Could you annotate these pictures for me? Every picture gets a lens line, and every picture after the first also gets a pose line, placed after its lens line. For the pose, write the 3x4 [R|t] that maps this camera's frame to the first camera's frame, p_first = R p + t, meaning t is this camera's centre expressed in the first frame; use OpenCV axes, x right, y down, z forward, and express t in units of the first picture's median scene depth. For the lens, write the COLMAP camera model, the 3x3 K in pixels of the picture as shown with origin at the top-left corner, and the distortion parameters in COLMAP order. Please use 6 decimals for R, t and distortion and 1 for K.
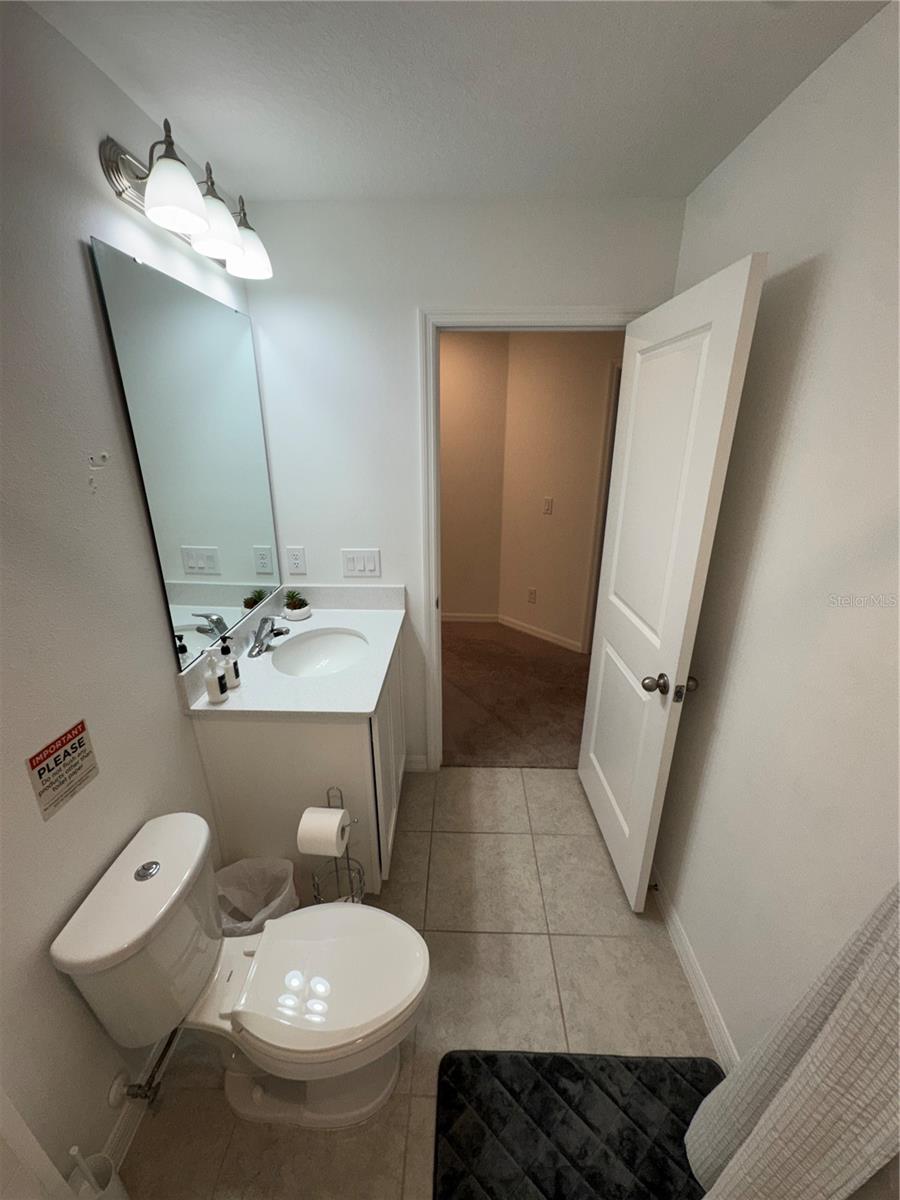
lens RADIAL K [[478.7, 0, 455.6], [0, 478.7, 605.7], [0, 0, 1]] dist [-0.003454, 0.000352]
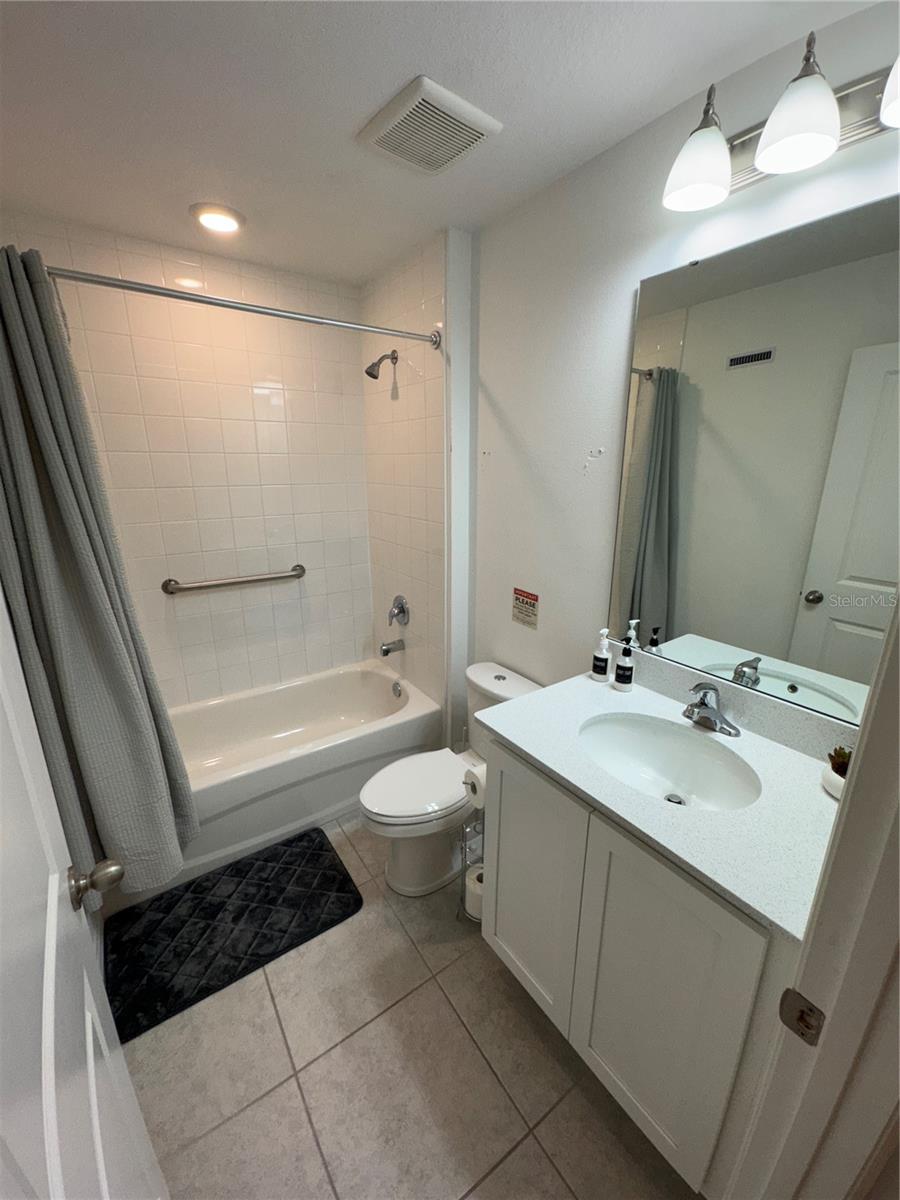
lens RADIAL K [[478.7, 0, 447.7], [0, 478.7, 594.9], [0, 0, 1]] dist [-0.003454, 0.000352]
pose [[-0.817413, 0.165886, -0.551650, 0.486752], [-0.197542, 0.818850, 0.538946, -0.673885], [0.541122, 0.549515, -0.636569, 1.998703]]
